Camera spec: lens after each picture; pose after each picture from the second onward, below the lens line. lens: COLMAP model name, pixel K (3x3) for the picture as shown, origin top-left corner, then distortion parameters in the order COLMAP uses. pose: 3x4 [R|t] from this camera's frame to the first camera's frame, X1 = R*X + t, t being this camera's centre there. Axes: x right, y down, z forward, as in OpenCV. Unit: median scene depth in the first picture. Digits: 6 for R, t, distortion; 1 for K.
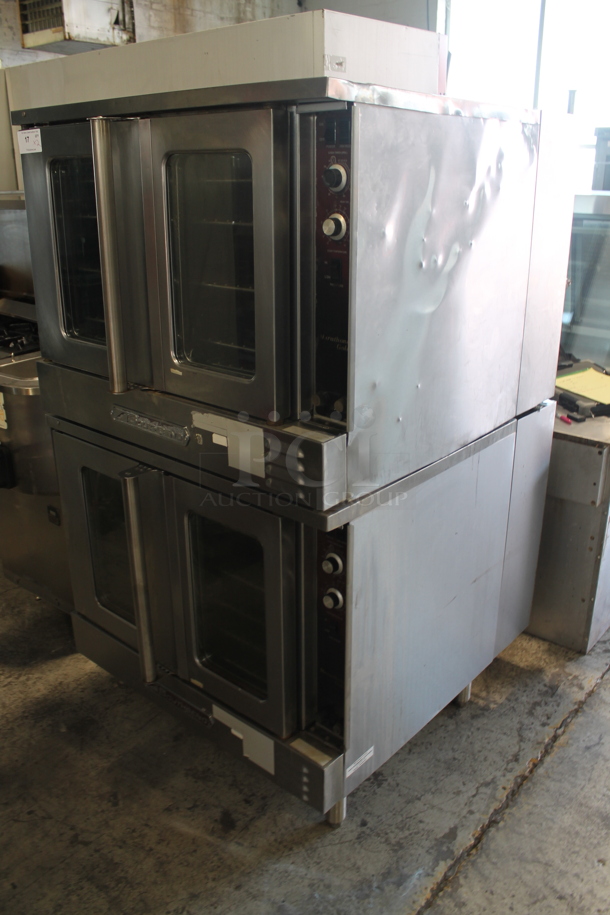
lens RADIAL K [[778.1, 0, 305.0], [0, 778.1, 457.5], [0, 0, 1]] dist [-0.168741, 0.142728]
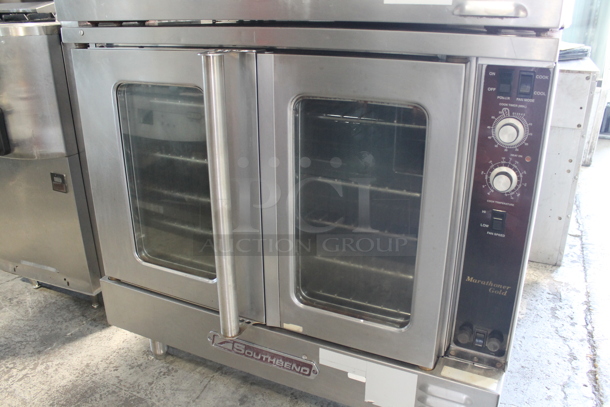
lens RADIAL K [[518.7, 0, 305.9], [0, 518.7, 207.3], [0, 0, 1]] dist [-0.168741, 0.142728]
pose [[0.964675, -0.094134, 0.246052, -0.222782], [0.091853, 0.995556, 0.020755, 0.136507], [-0.246912, 0.002579, 0.969034, 0.401589]]
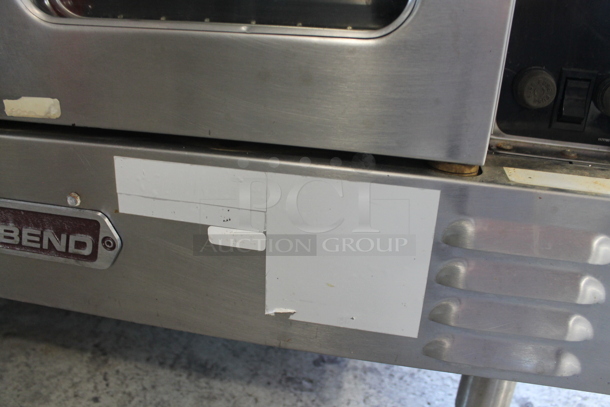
lens RADIAL K [[518.7, 0, 305.9], [0, 518.7, 207.3], [0, 0, 1]] dist [-0.168741, 0.142728]
pose [[0.862013, -0.160012, 0.480968, -0.130378], [0.134140, 0.987050, 0.087966, 0.287971], [-0.488815, -0.011311, 0.872314, 0.704824]]
